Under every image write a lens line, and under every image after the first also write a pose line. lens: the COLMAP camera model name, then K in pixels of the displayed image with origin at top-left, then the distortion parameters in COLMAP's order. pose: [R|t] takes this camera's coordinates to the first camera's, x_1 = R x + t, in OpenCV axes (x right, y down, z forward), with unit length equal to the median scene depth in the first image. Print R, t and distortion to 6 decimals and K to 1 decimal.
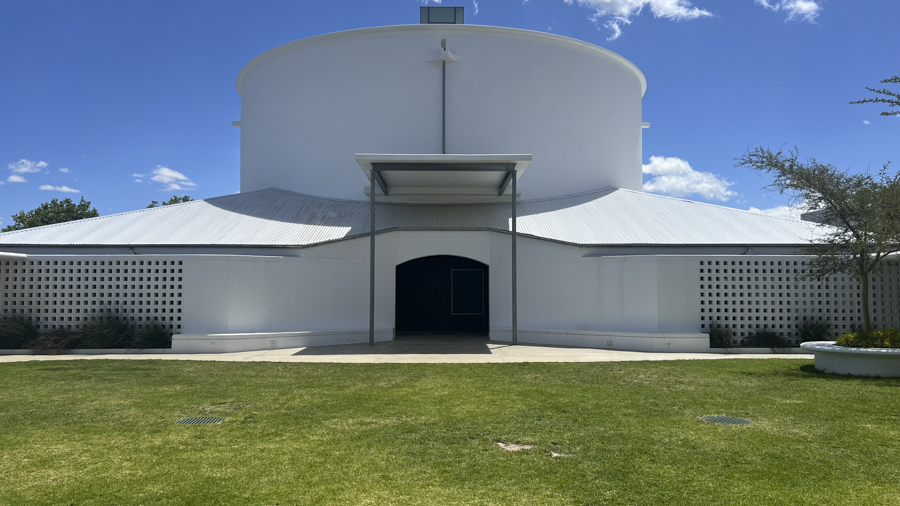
lens RADIAL K [[671.8, 0, 447.5], [0, 671.8, 251.0], [0, 0, 1]] dist [0.056316, -0.065998]
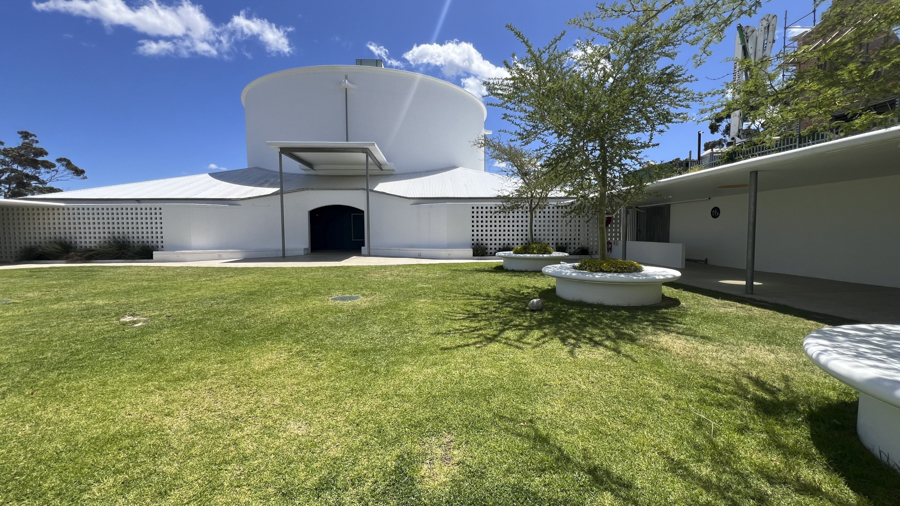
lens RADIAL K [[359.0, 0, 447.2], [0, 359.0, 252.5], [0, 0, 1]] dist [0.003118, 0.001014]
pose [[0.999421, -0.007829, 0.033114, 0.281790], [0.003589, 0.991996, 0.126221, 0.015071], [-0.033838, -0.126029, 0.991449, 0.084275]]
